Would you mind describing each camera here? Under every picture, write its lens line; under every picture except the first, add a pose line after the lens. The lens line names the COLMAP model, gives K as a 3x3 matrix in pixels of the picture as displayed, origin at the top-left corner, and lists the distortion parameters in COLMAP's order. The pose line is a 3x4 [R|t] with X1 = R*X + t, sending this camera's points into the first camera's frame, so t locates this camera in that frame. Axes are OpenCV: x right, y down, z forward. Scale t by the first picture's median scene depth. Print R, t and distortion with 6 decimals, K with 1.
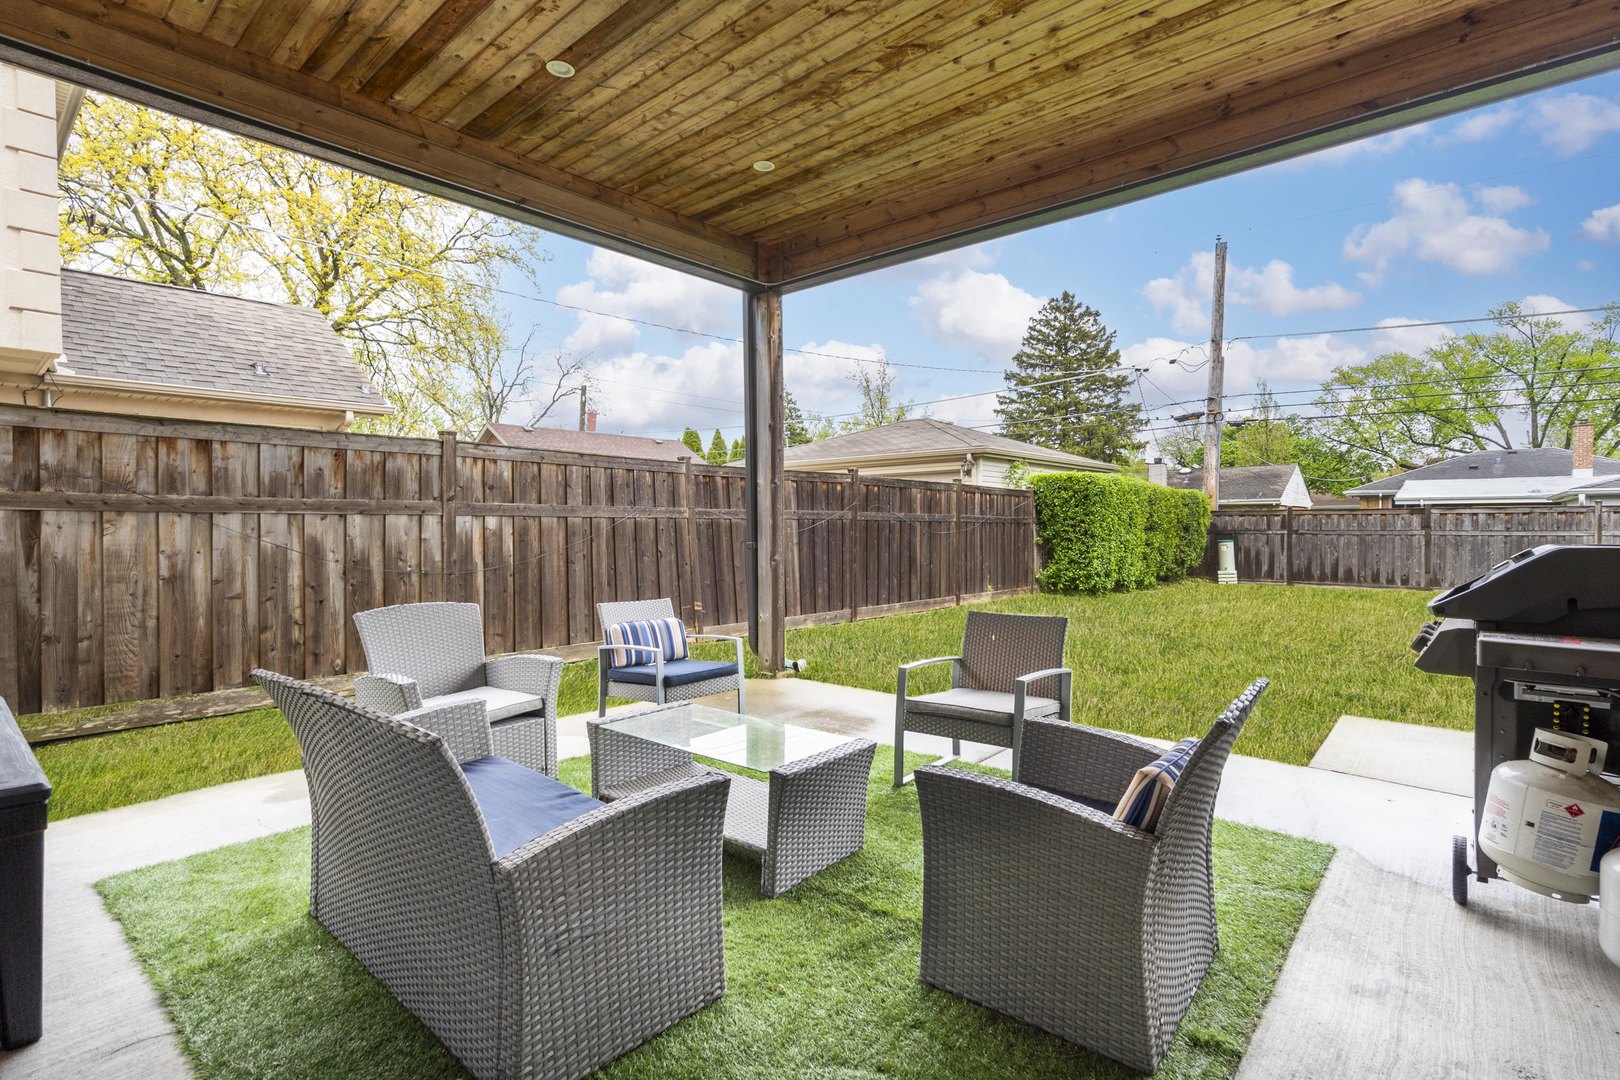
lens RADIAL K [[748.3, 0, 810.2], [0, 748.3, 530.4], [0, 0, 1]] dist [-0.010471, 0.001981]
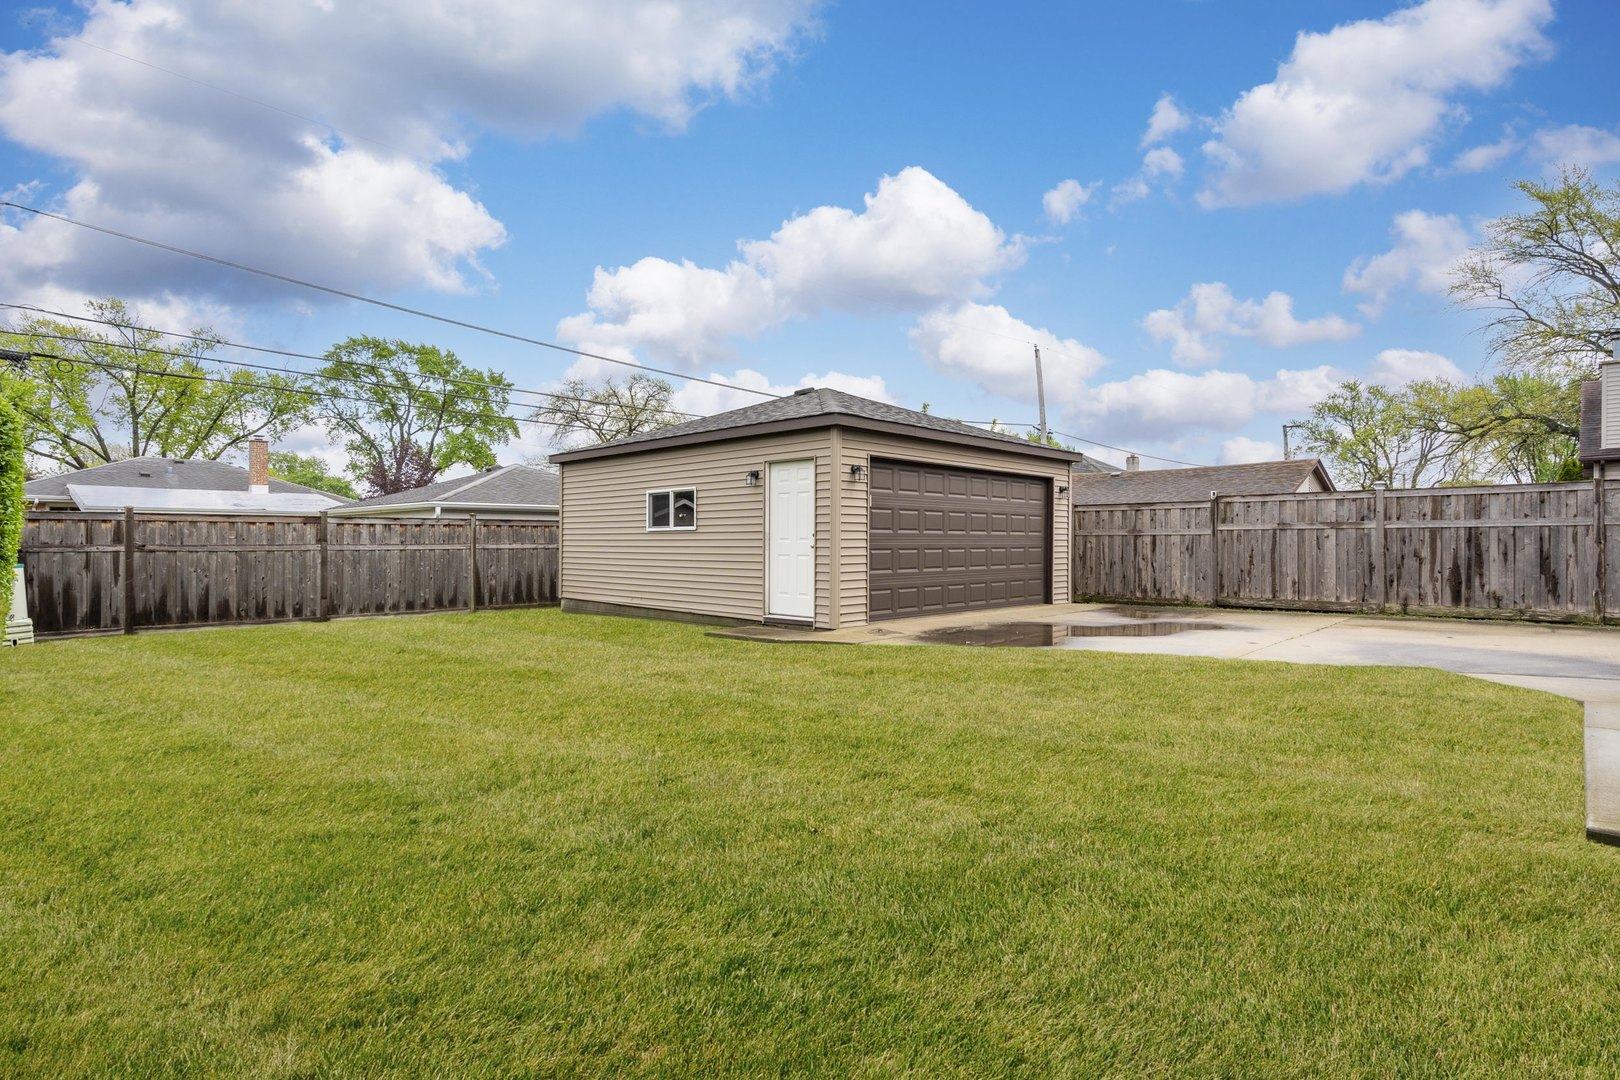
lens RADIAL K [[814.7, 0, 807.9], [0, 814.7, 516.8], [0, 0, 1]] dist [-0.007705, 0.000103]
pose [[0.051287, 0.032751, 0.998147, -0.001756], [0.008888, 0.999408, -0.033249, 0.003590], [-0.998644, 0.010577, 0.050965, 0.416374]]
